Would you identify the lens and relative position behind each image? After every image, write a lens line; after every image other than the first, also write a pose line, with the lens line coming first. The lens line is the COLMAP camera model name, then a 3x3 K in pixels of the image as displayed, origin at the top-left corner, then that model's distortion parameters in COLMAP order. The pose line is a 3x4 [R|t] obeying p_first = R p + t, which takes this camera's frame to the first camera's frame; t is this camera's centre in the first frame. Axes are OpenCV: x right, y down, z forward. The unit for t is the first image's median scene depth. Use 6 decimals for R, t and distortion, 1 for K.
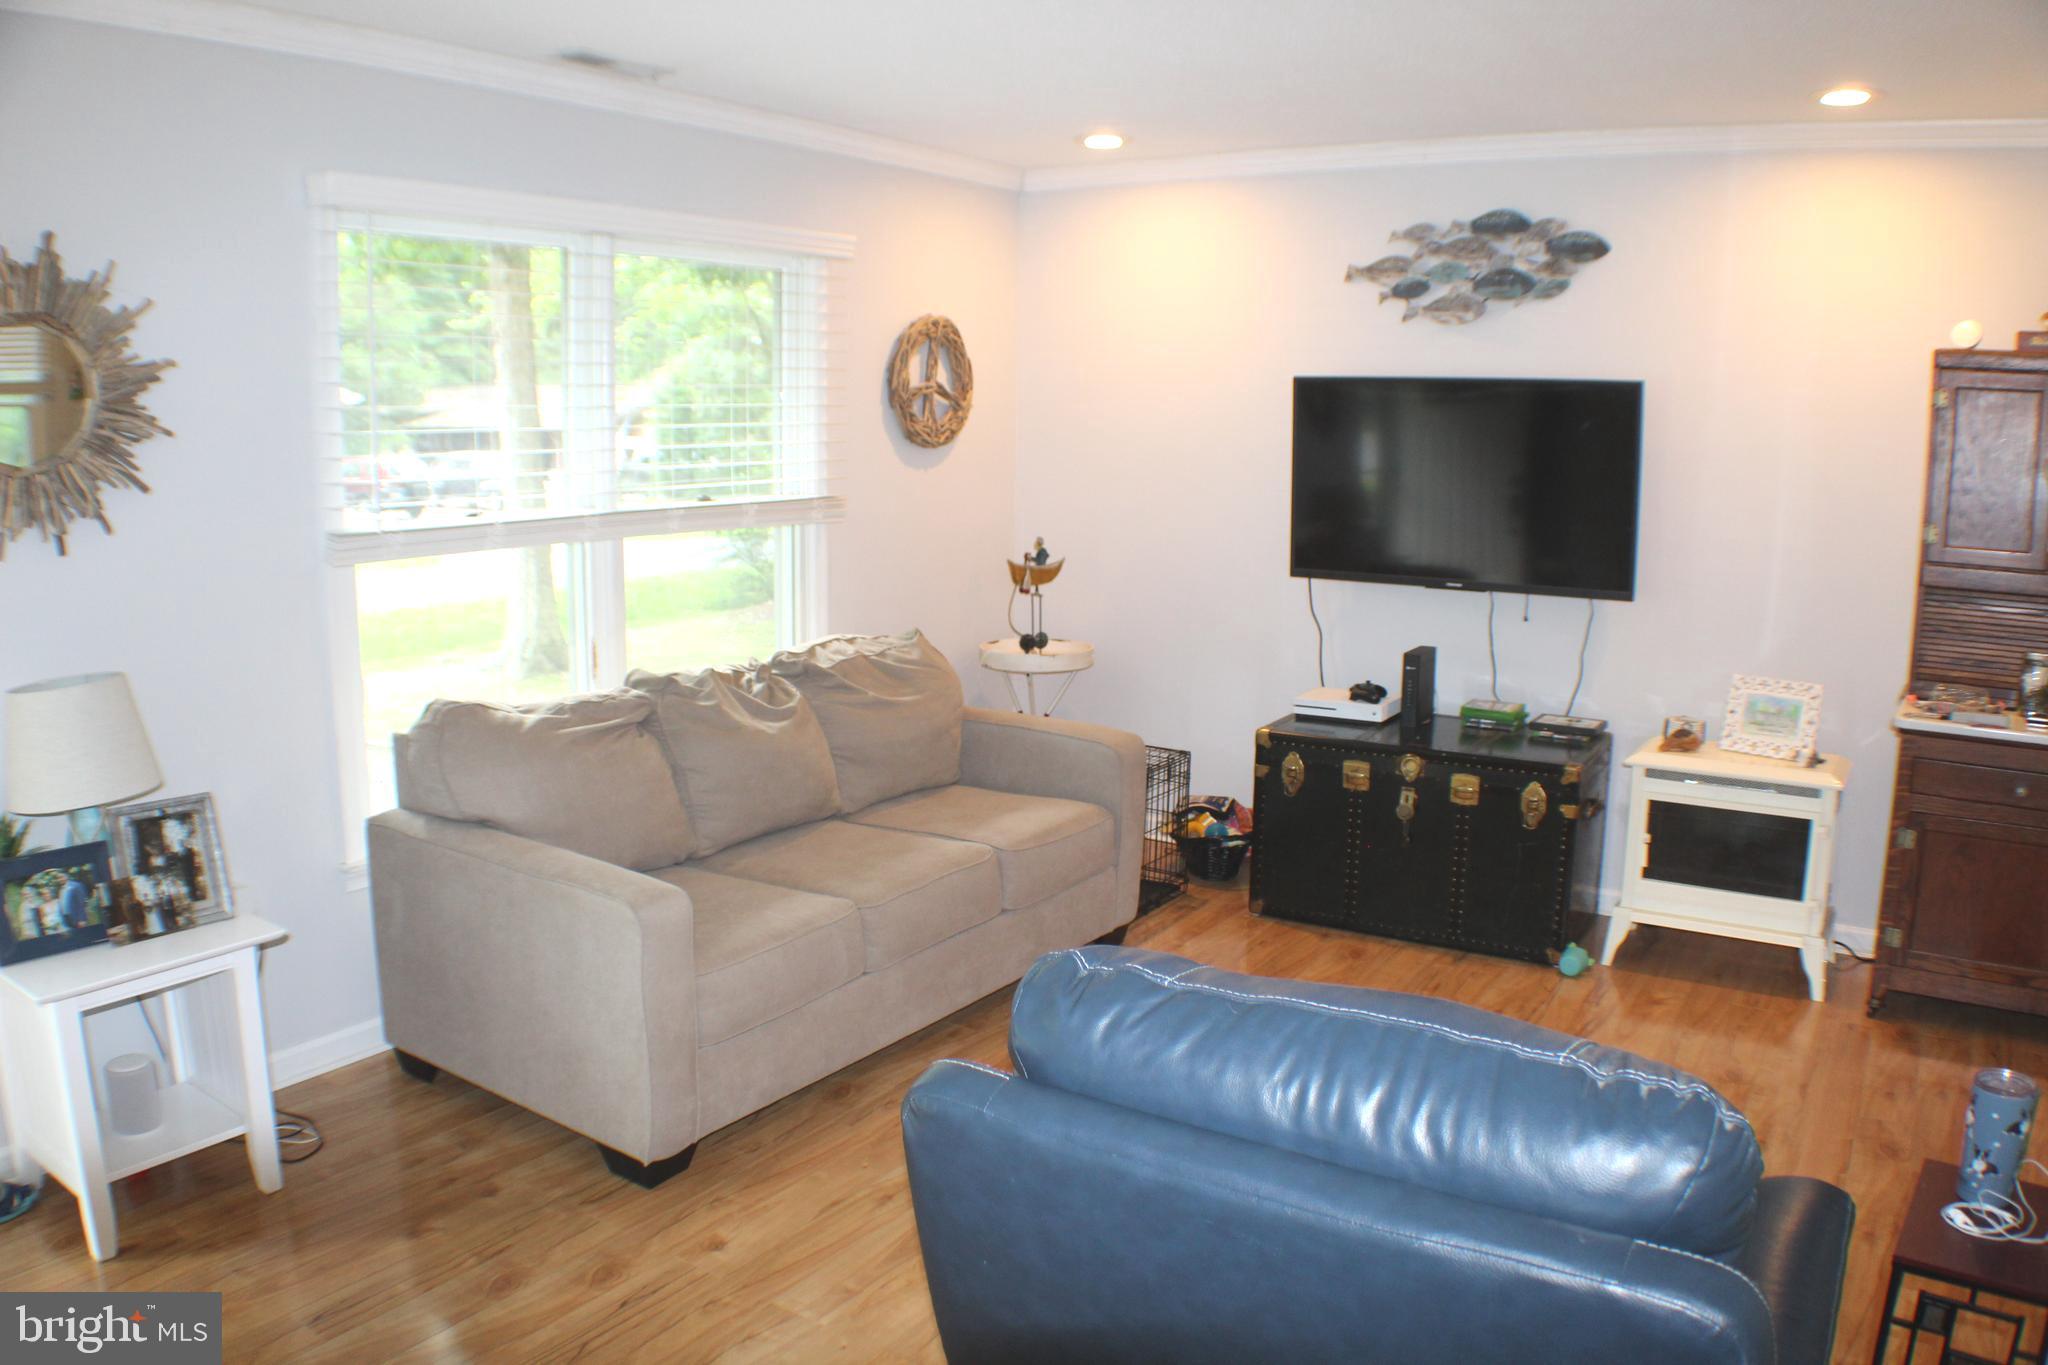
lens RADIAL K [[1601.1, 0, 1024.0], [0, 1601.1, 682.5], [0, 0, 1]] dist [-0.240299, 0.099749]
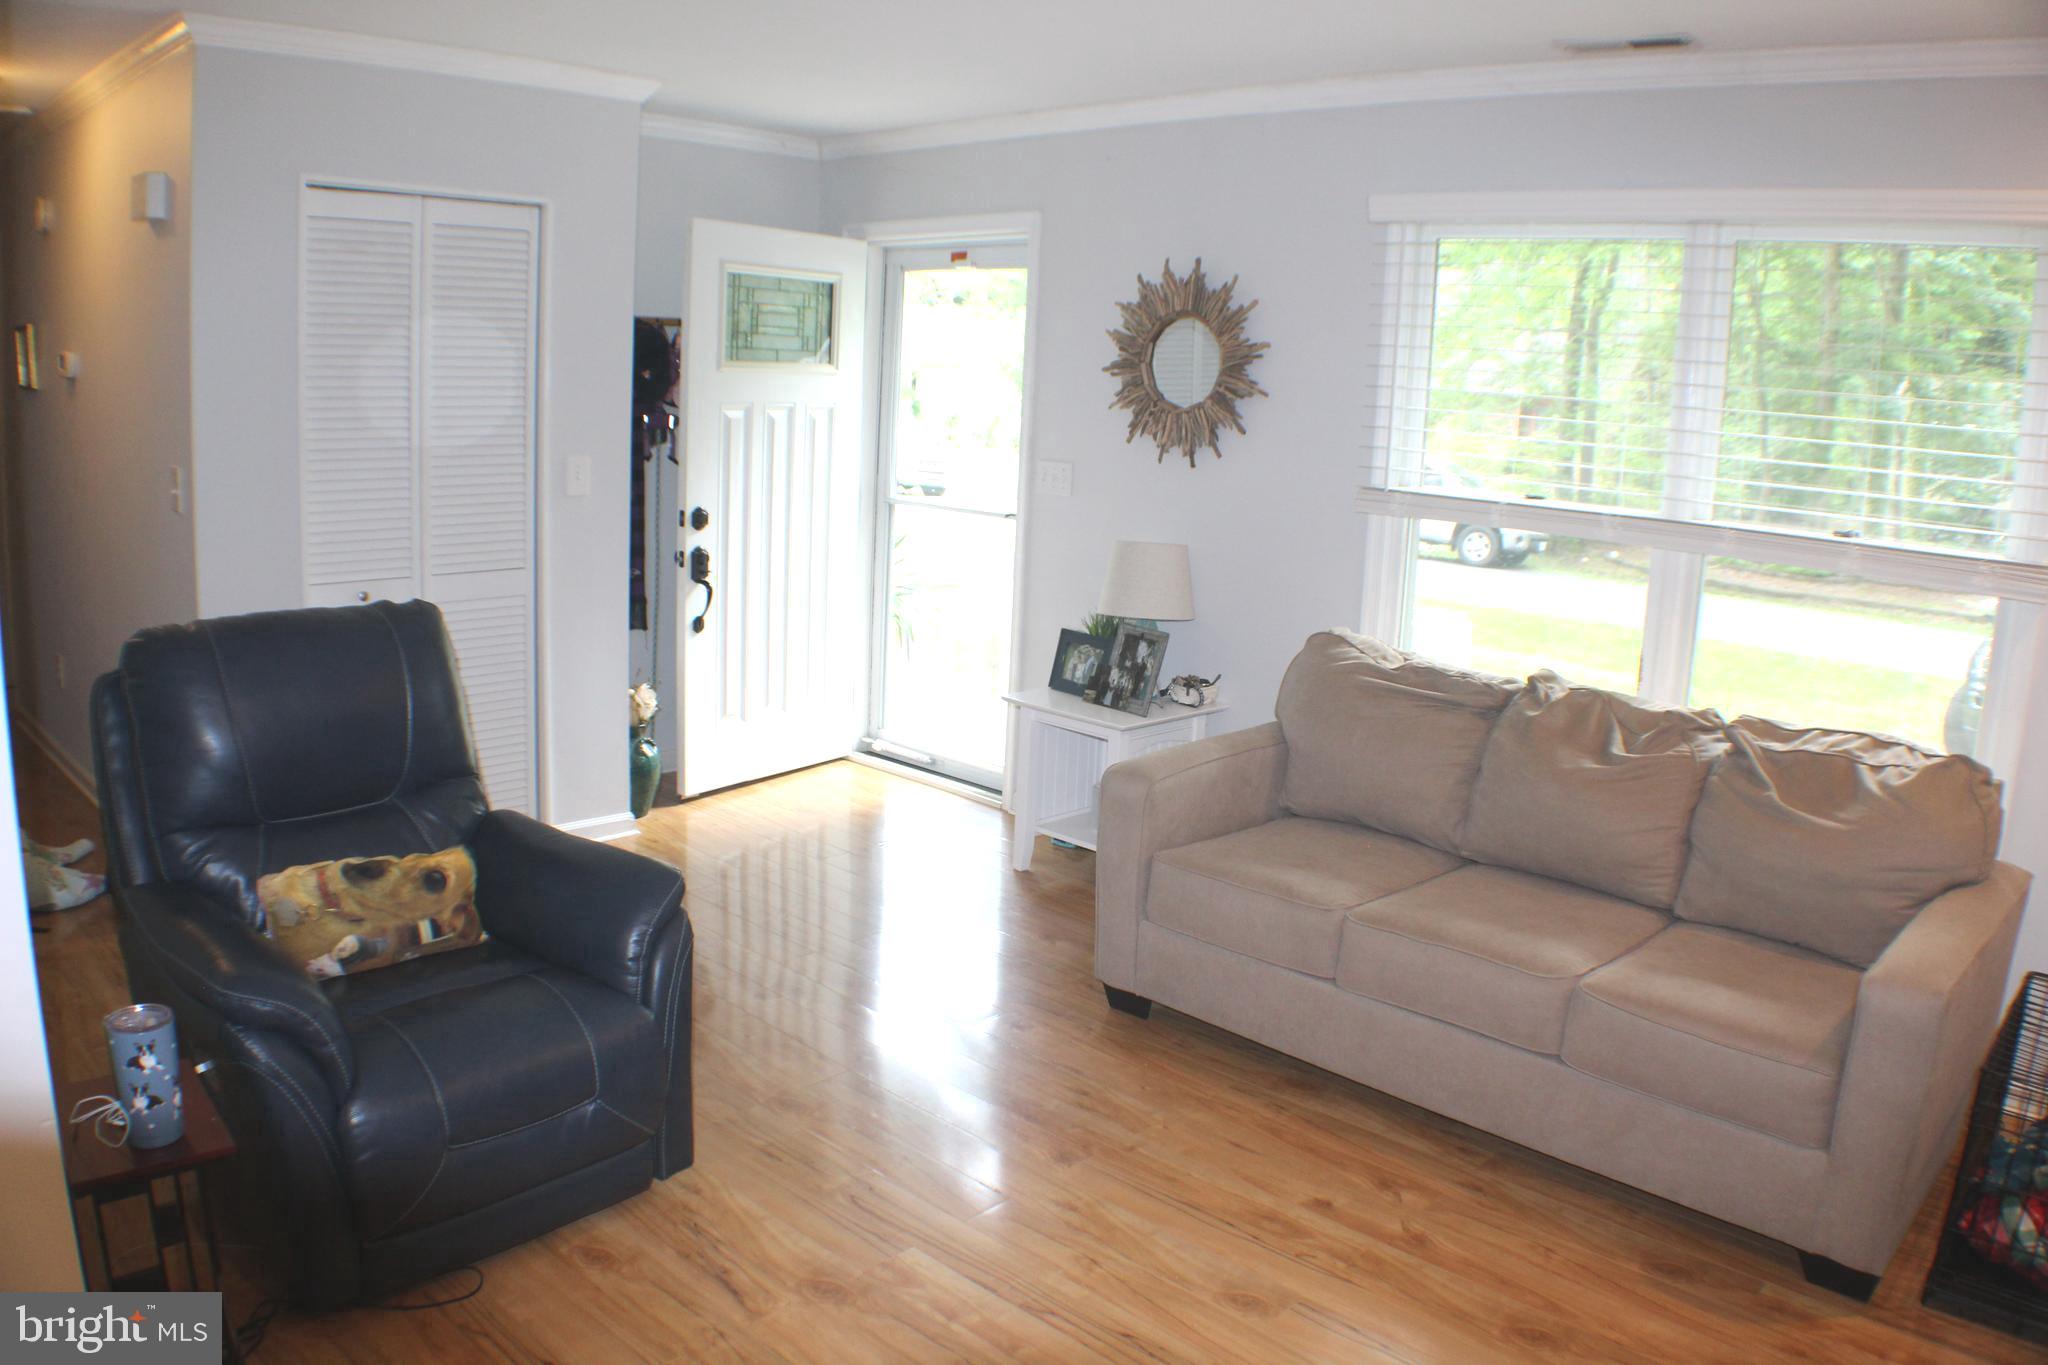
lens RADIAL K [[1601.1, 0, 1024.0], [0, 1601.1, 682.5], [0, 0, 1]] dist [-0.240299, 0.099749]
pose [[-0.232801, 0.160397, -0.959206, 1.068942], [-0.207176, 0.955486, 0.210057, -0.192750], [0.950201, 0.247626, -0.189208, 1.255112]]
